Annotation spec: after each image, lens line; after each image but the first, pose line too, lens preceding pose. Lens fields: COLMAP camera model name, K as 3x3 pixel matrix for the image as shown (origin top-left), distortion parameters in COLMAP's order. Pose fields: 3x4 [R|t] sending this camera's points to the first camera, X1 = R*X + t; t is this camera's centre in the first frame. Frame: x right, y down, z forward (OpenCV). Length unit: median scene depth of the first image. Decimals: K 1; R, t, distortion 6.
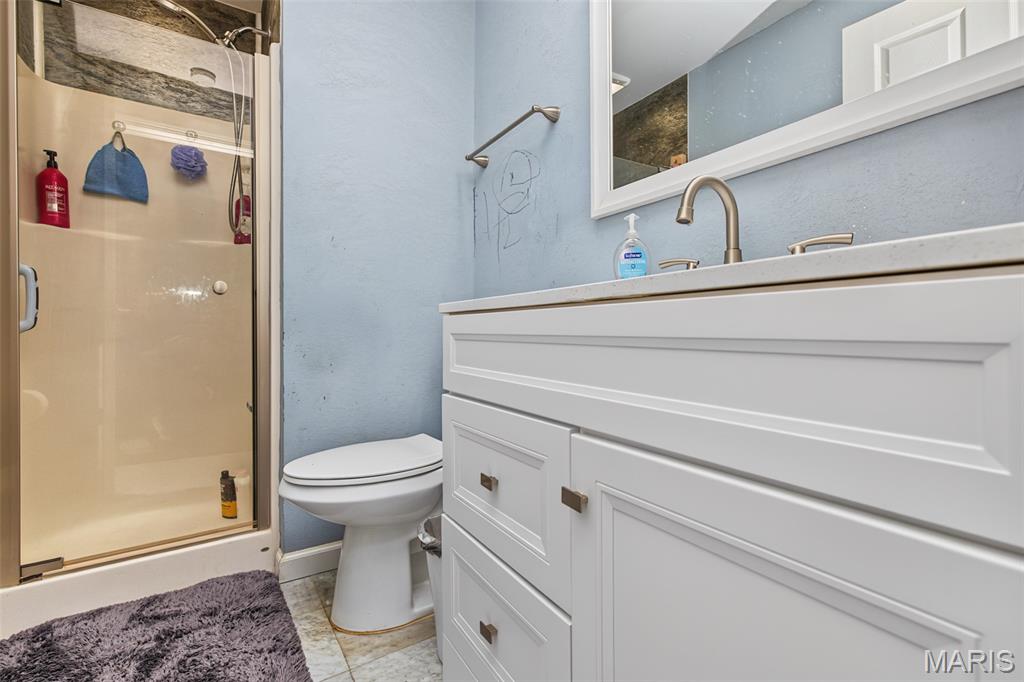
lens RADIAL K [[455.7, 0, 525.6], [0, 455.7, 329.4], [0, 0, 1]] dist [-0.003910, -0.000347]
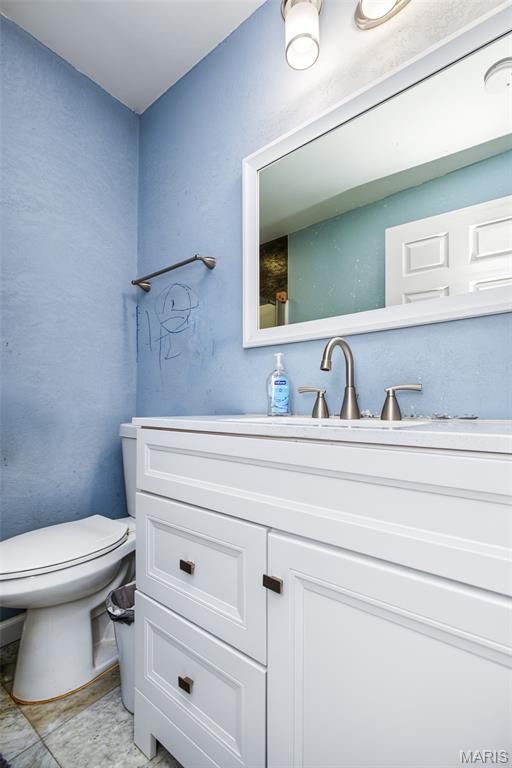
lens RADIAL K [[341.8, 0, 269.5], [0, 341.8, 403.3], [0, 0, 1]] dist [-0.003910, -0.000347]
pose [[0.943729, 0.014432, 0.330405, -0.131161], [-0.014543, 0.999892, -0.002136, -0.087727], [-0.330400, -0.002790, 0.943837, 0.013527]]
